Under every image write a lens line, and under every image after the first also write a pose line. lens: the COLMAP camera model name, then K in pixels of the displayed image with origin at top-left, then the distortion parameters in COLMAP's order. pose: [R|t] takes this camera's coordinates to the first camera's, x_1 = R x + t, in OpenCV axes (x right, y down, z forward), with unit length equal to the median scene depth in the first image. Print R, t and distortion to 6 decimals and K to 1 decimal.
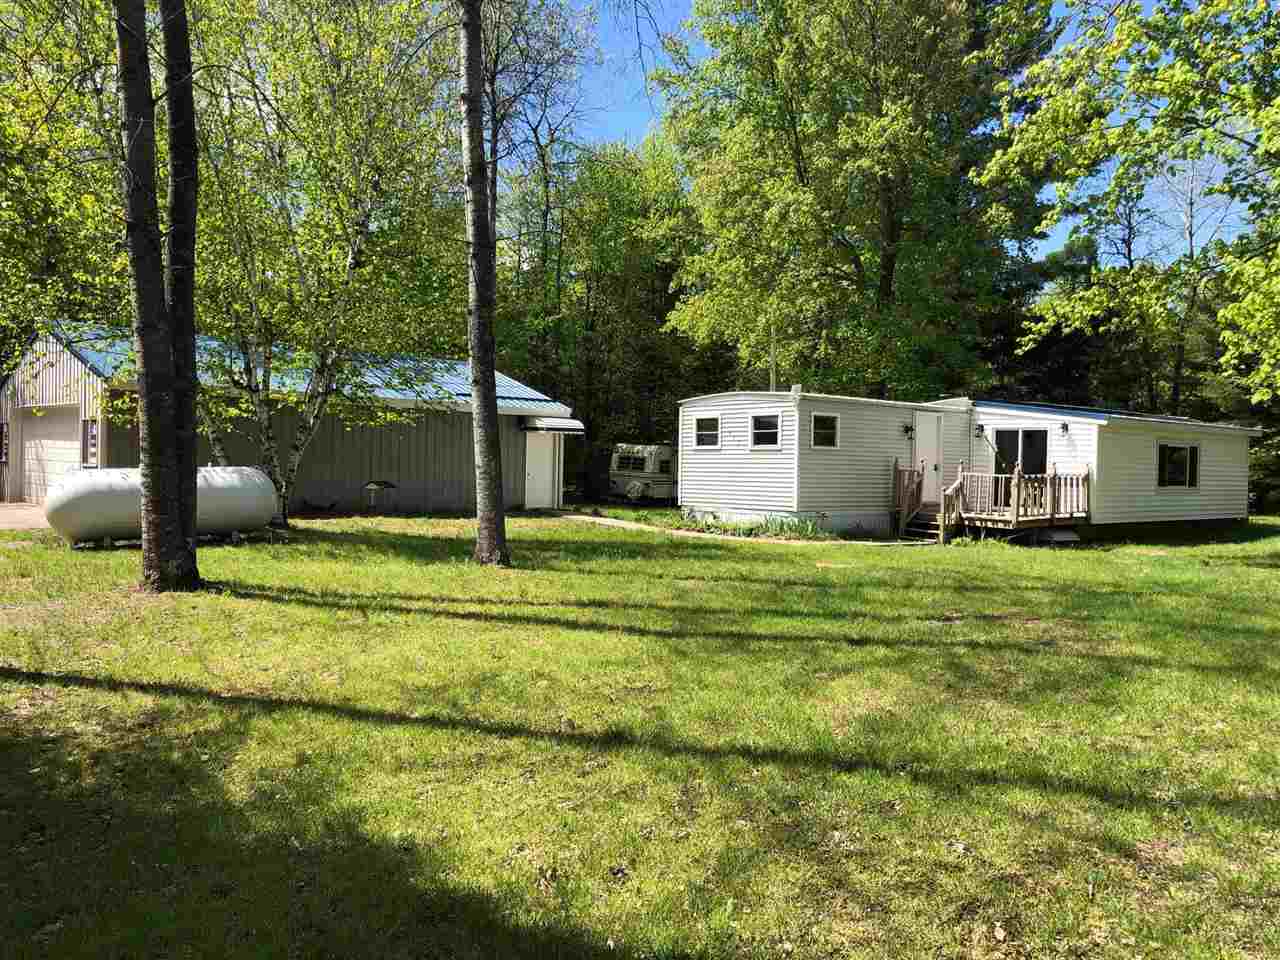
lens RADIAL K [[1056.3, 0, 639.7], [0, 1056.3, 481.4], [0, 0, 1]] dist [-0.011663, 0.006054]
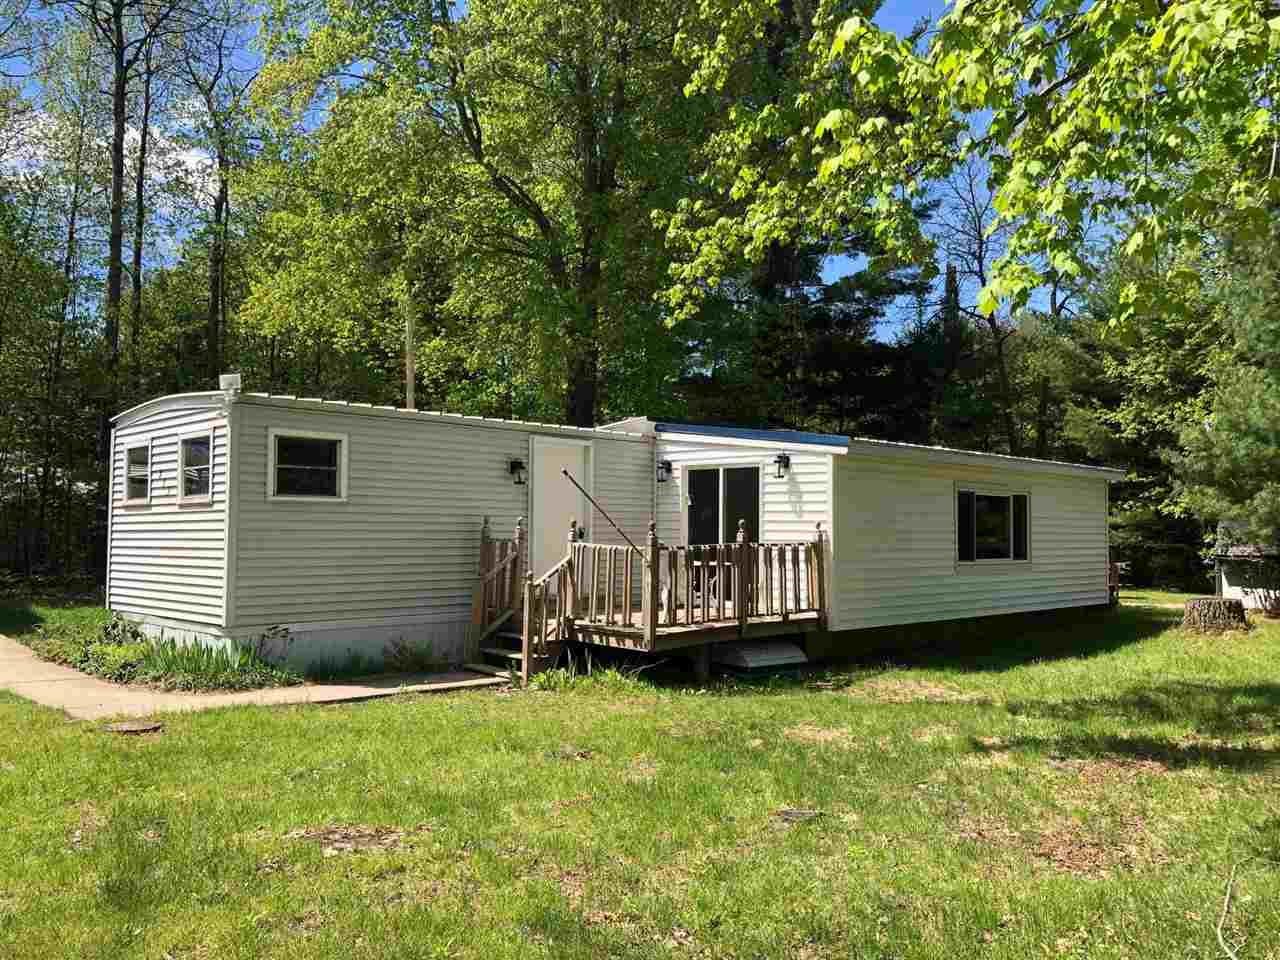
lens RADIAL K [[1056.3, 0, 640.1], [0, 1056.3, 478.0], [0, 0, 1]] dist [-0.011663, 0.006054]
pose [[0.997023, -0.007405, 0.076748, 0.287555], [0.012493, 0.997739, -0.066038, -0.005054], [-0.076085, 0.066801, 0.994861, 0.443246]]
